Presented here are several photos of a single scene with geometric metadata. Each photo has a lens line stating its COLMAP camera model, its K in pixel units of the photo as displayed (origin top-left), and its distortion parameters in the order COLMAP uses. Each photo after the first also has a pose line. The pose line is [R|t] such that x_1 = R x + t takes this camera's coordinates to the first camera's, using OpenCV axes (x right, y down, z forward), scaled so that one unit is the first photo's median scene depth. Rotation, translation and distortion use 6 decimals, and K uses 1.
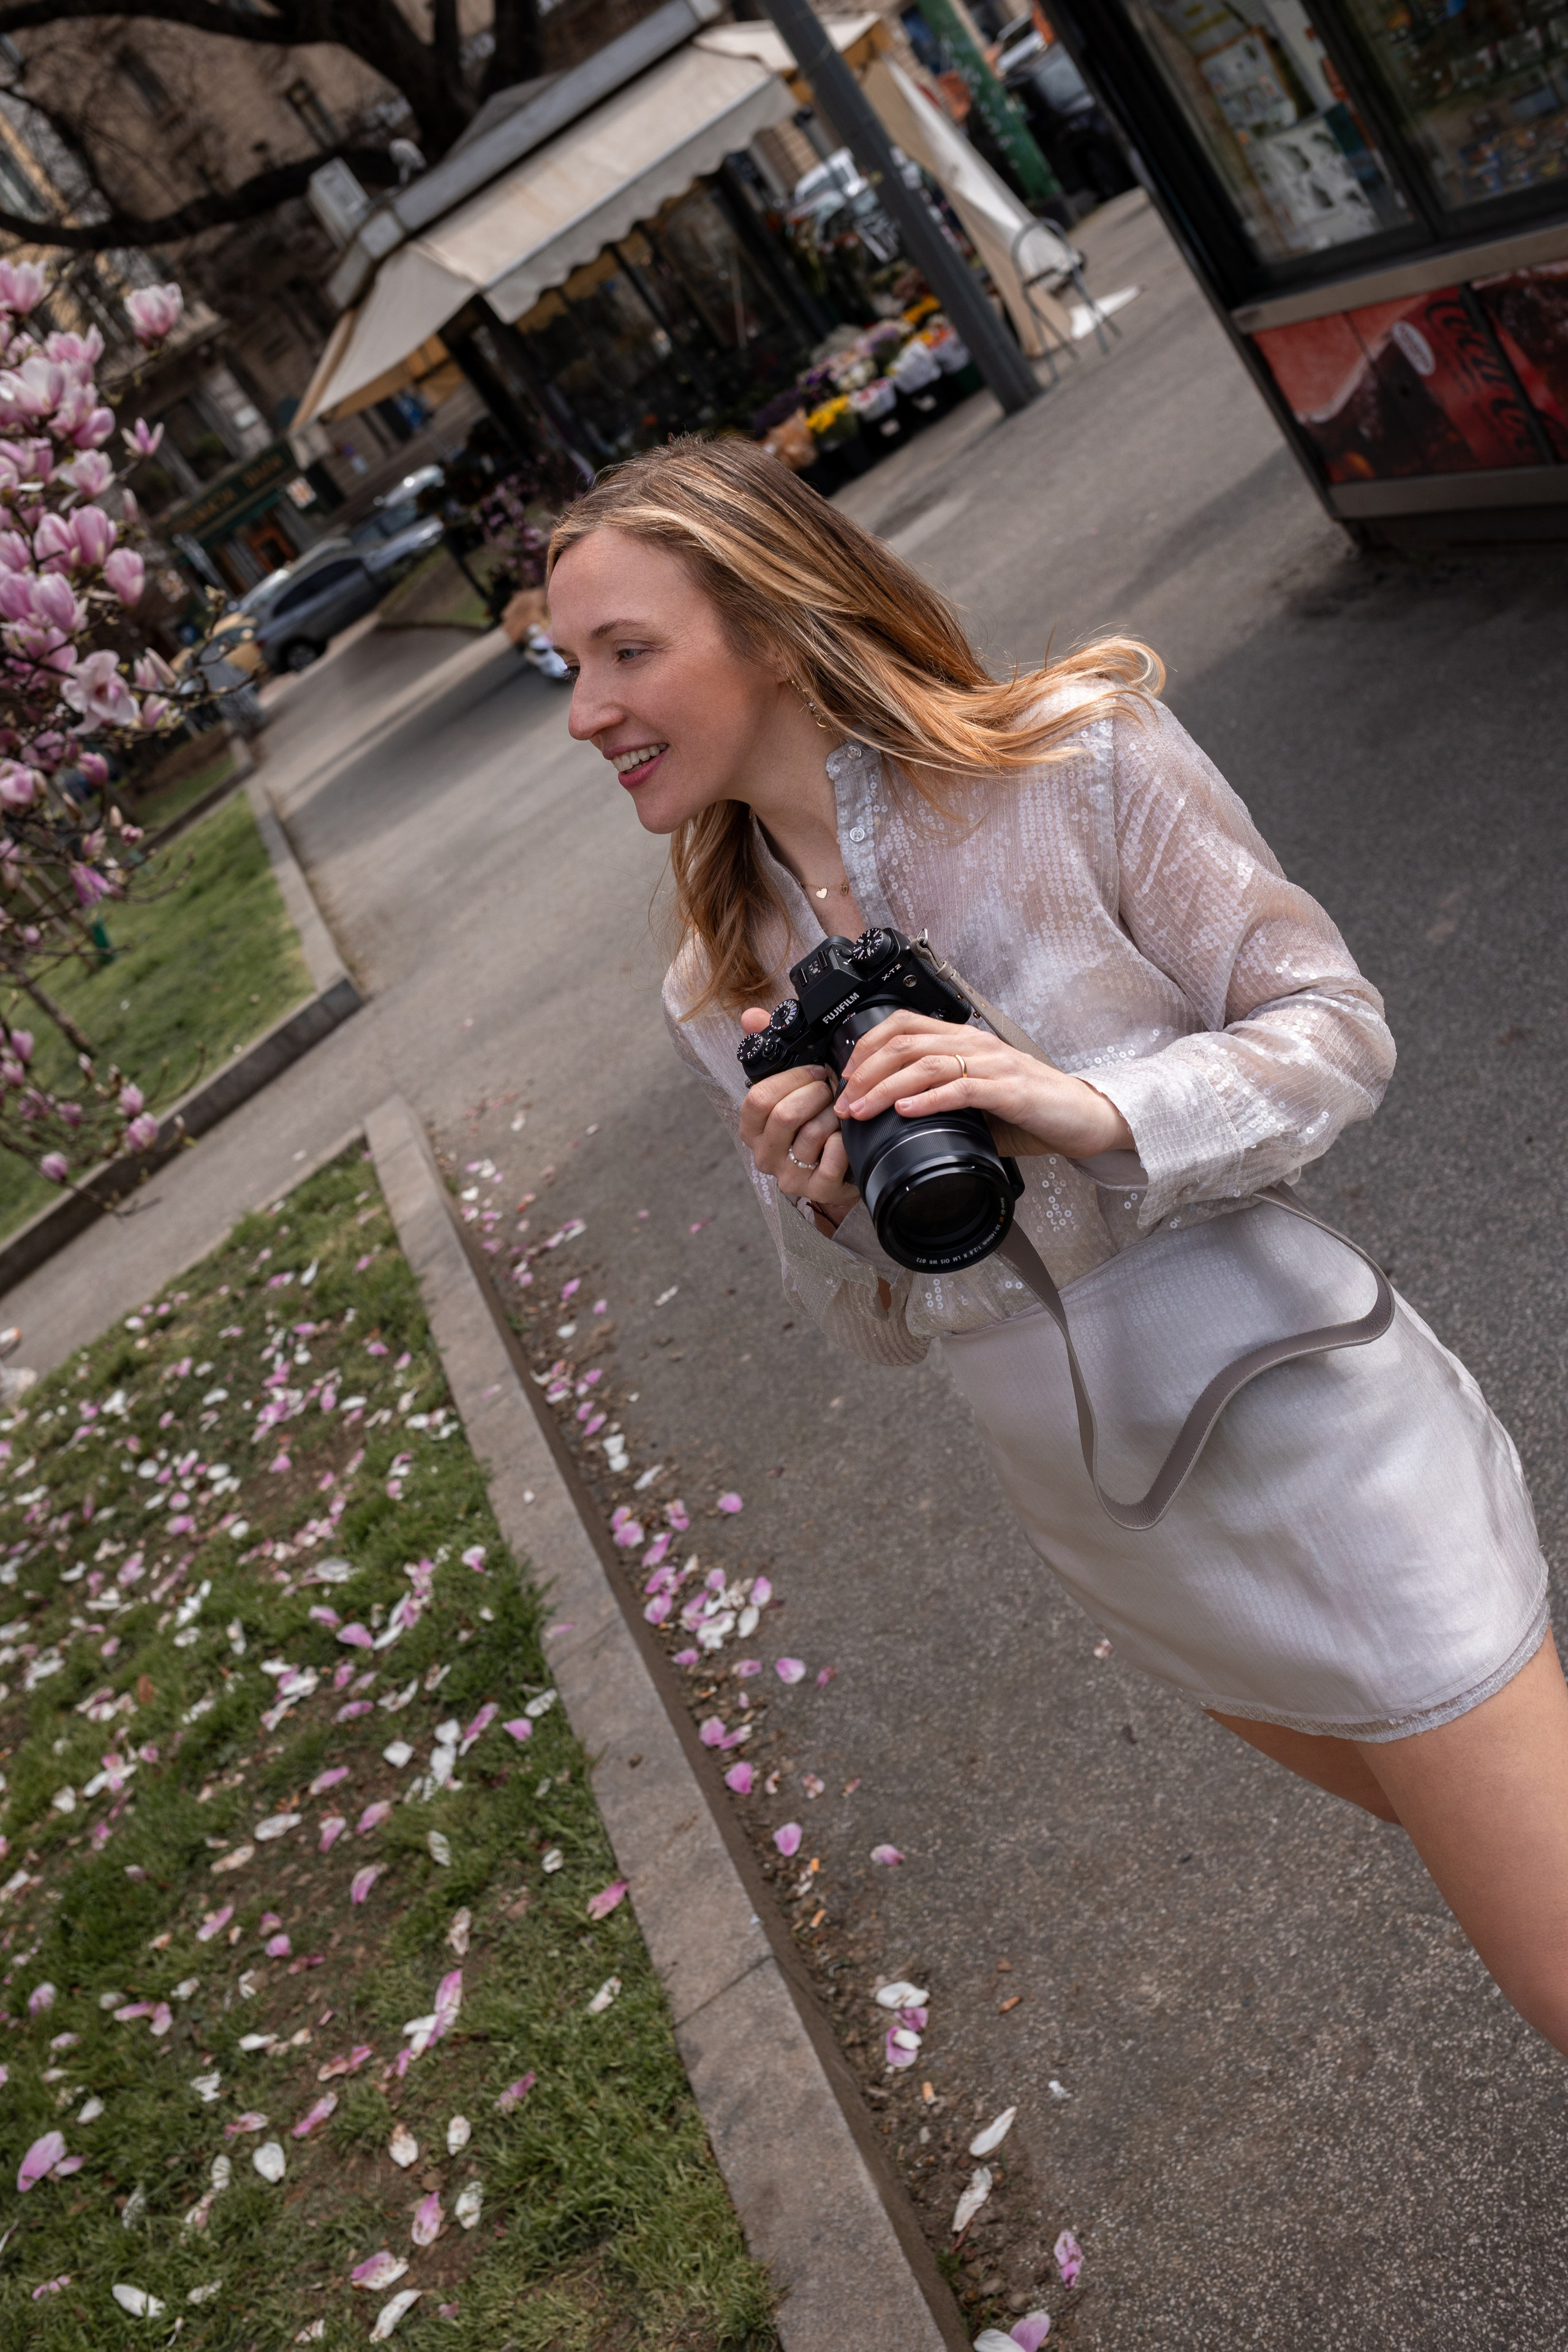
lens RADIAL K [[2429.1, 0, 784.0], [0, 2429.1, 1176.0], [0, 0, 1]] dist [-0.063539, -0.015415]
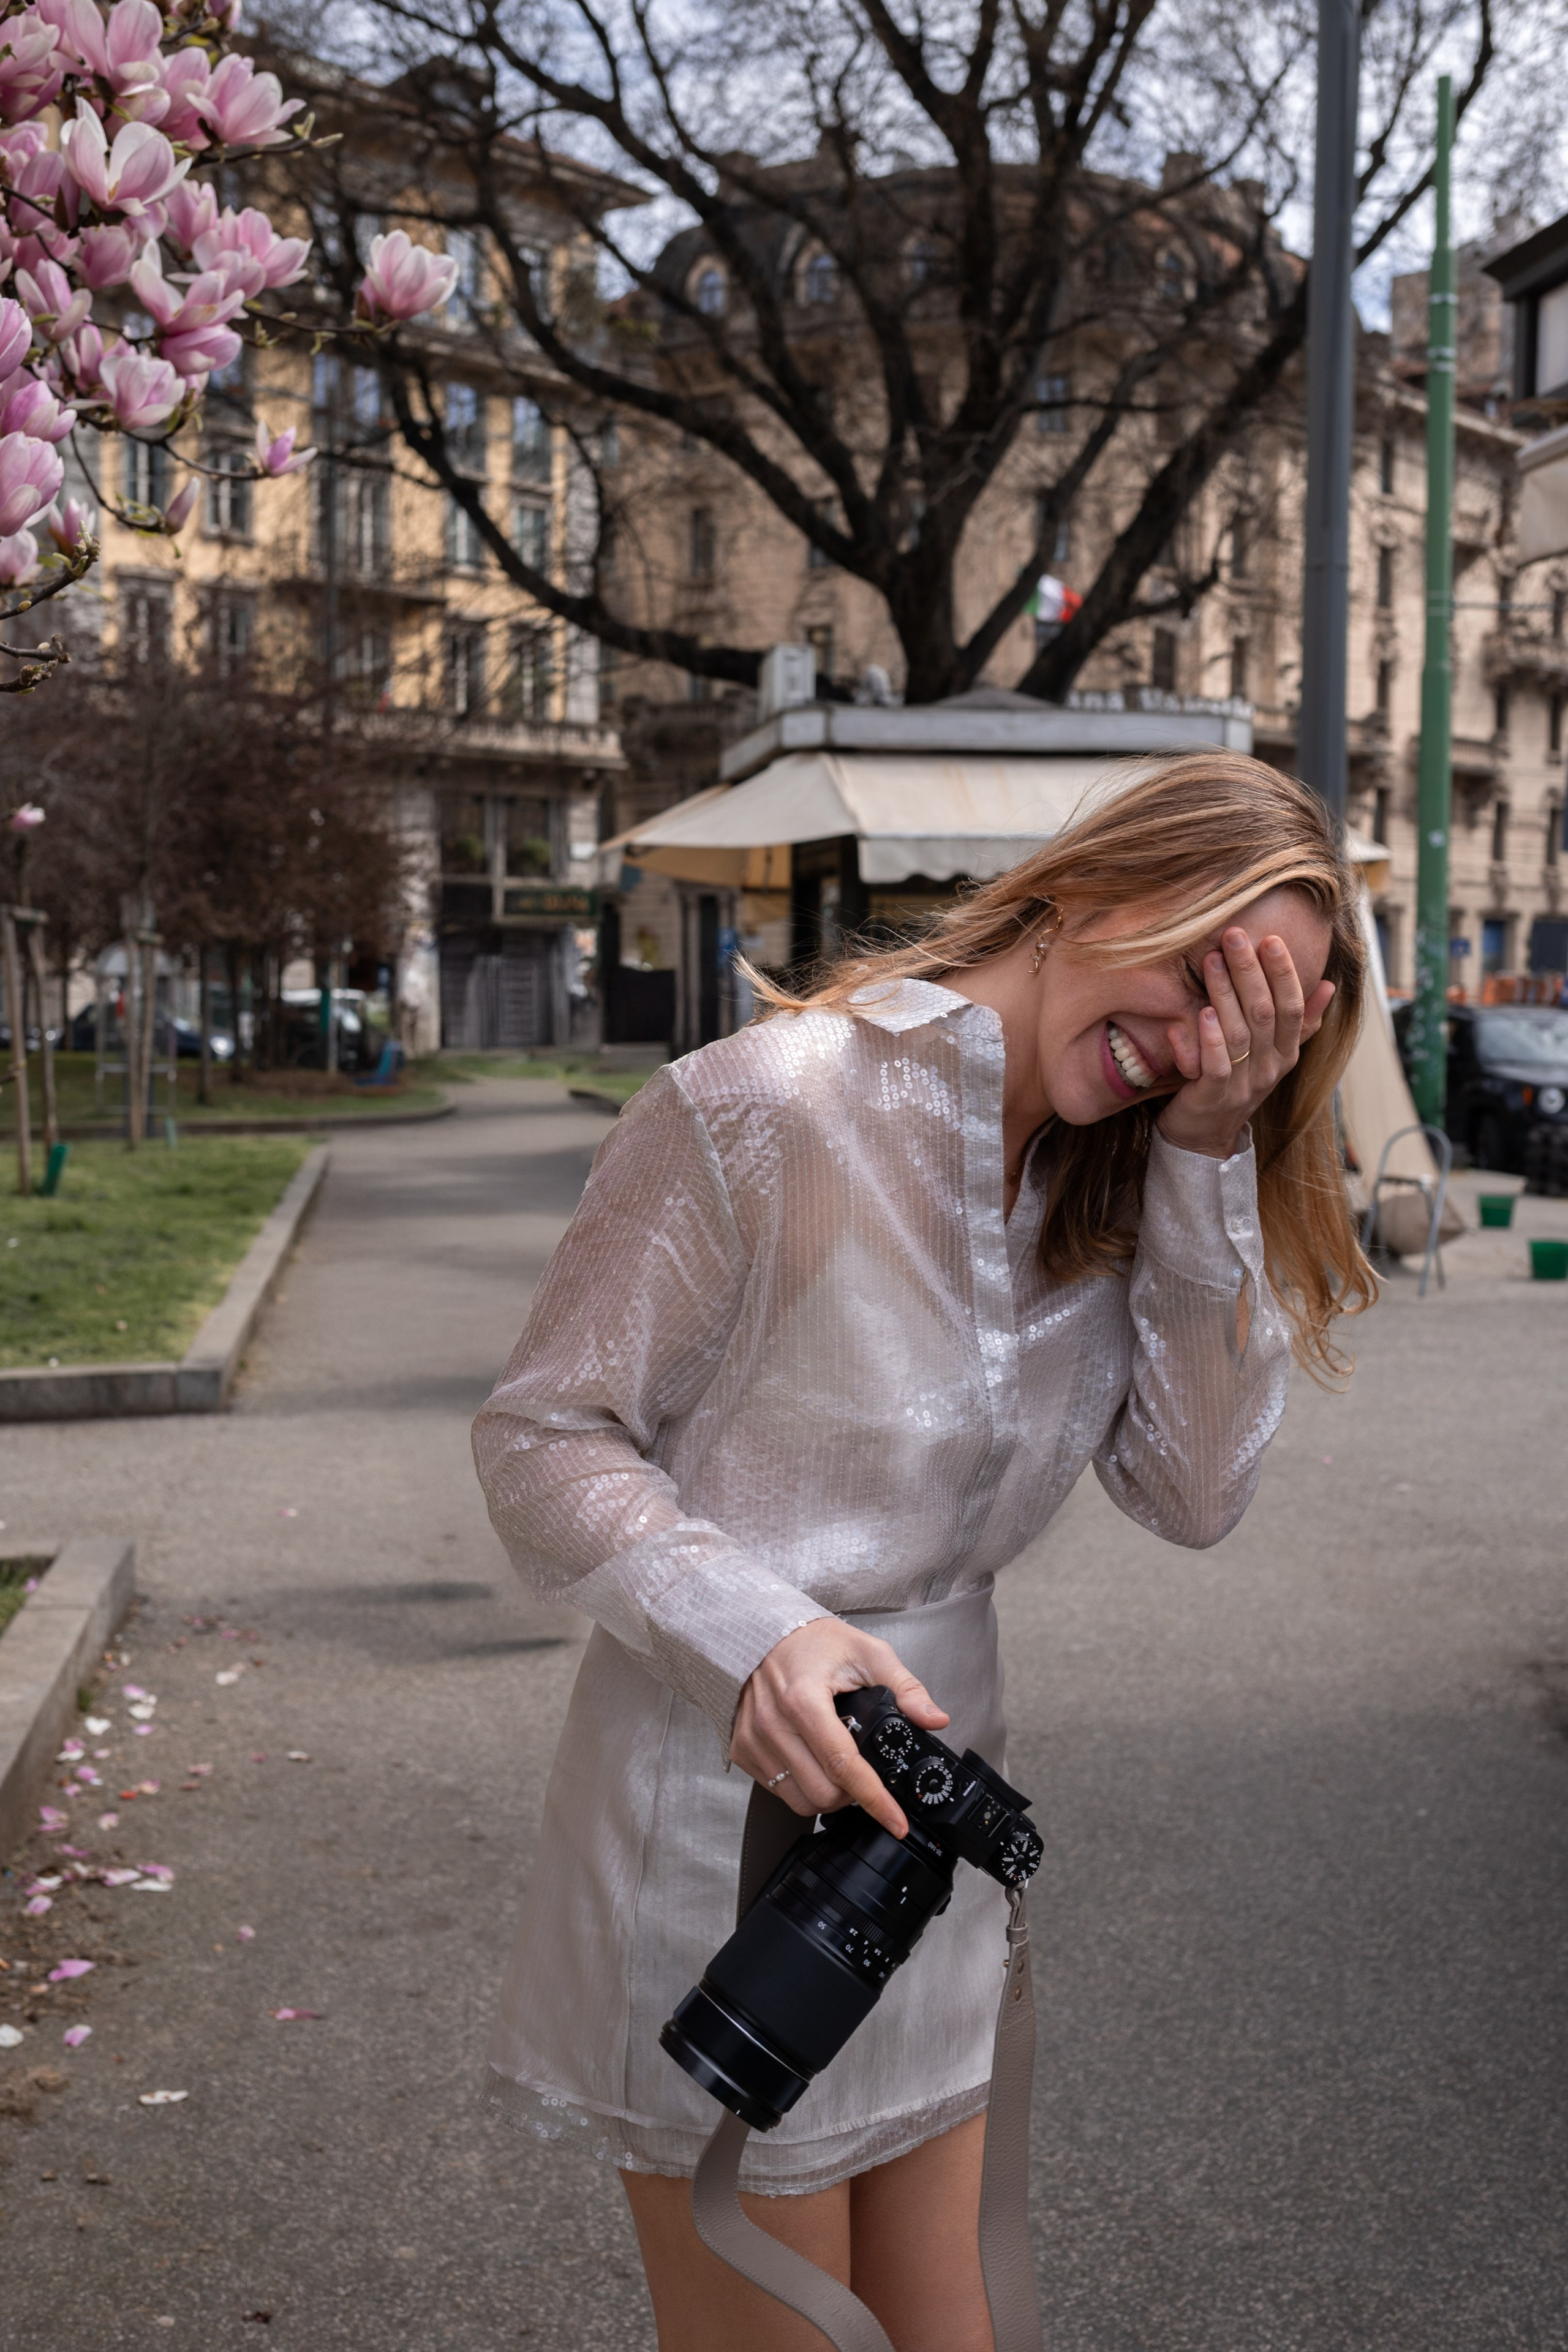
lens RADIAL K [[2429.1, 0, 784.0], [0, 2429.1, 1176.0], [0, 0, 1]] dist [-0.063539, -0.015415]
pose [[0.817325, 0.569825, -0.085315, -0.001275], [-0.571210, 0.781948, -0.249552, -0.031670], [-0.075489, 0.252698, 0.964596, 0.172861]]
